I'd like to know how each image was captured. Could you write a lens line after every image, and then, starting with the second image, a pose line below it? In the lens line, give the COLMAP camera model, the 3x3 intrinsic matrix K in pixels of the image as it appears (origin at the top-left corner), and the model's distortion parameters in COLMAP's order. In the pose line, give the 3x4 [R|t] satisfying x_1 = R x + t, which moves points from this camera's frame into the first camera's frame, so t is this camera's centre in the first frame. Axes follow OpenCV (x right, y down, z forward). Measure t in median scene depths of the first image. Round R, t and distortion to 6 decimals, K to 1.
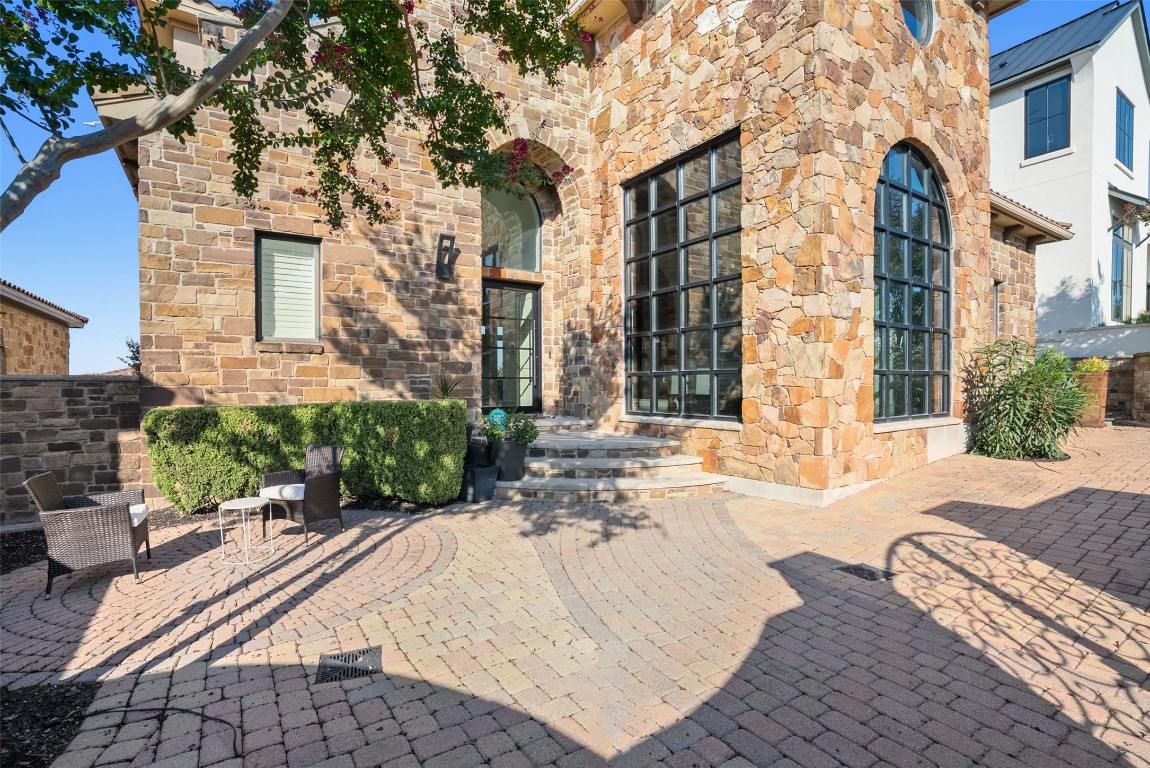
lens RADIAL K [[527.2, 0, 570.4], [0, 527.2, 383.0], [0, 0, 1]] dist [-0.026082, 0.000042]
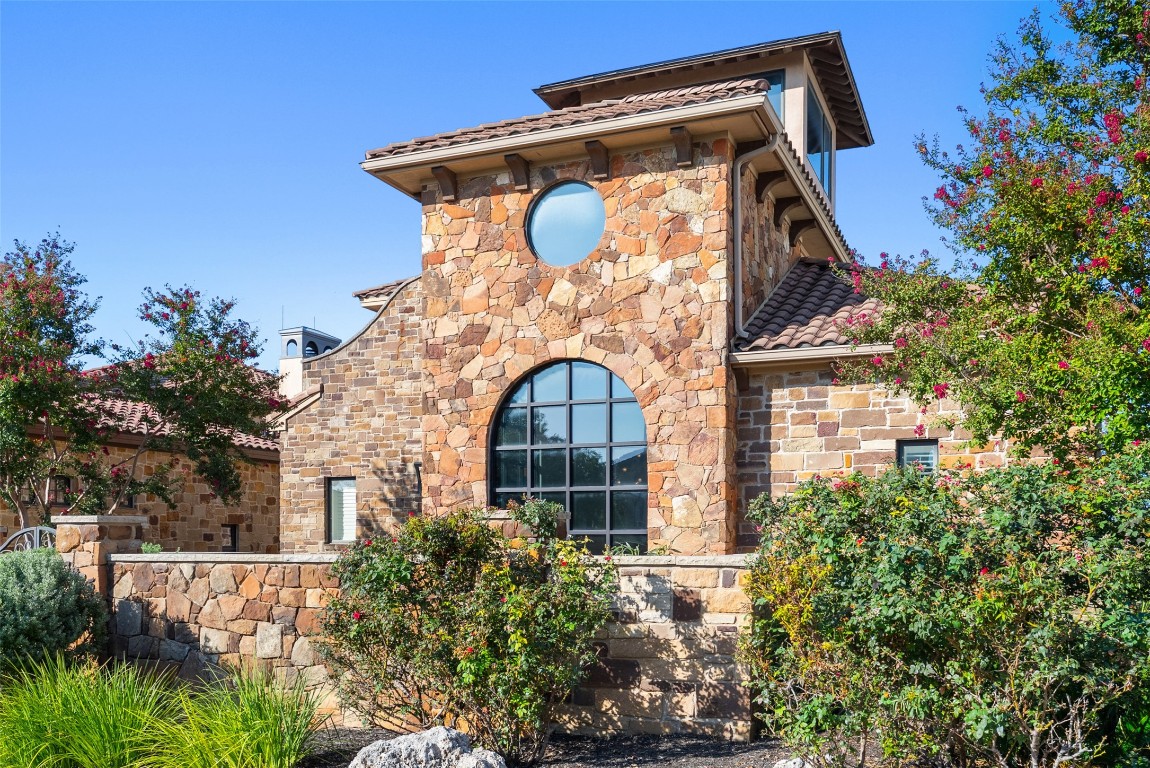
lens RADIAL K [[1009.0, 0, 573.3], [0, 1009.0, 382.2], [0, 0, 1]] dist [0.034458, 0.011621]
pose [[0.551457, -0.123739, -0.824975, 2.282183], [-0.014035, 0.987422, -0.157486, -0.092937], [0.834085, 0.098425, 0.542784, -0.091114]]
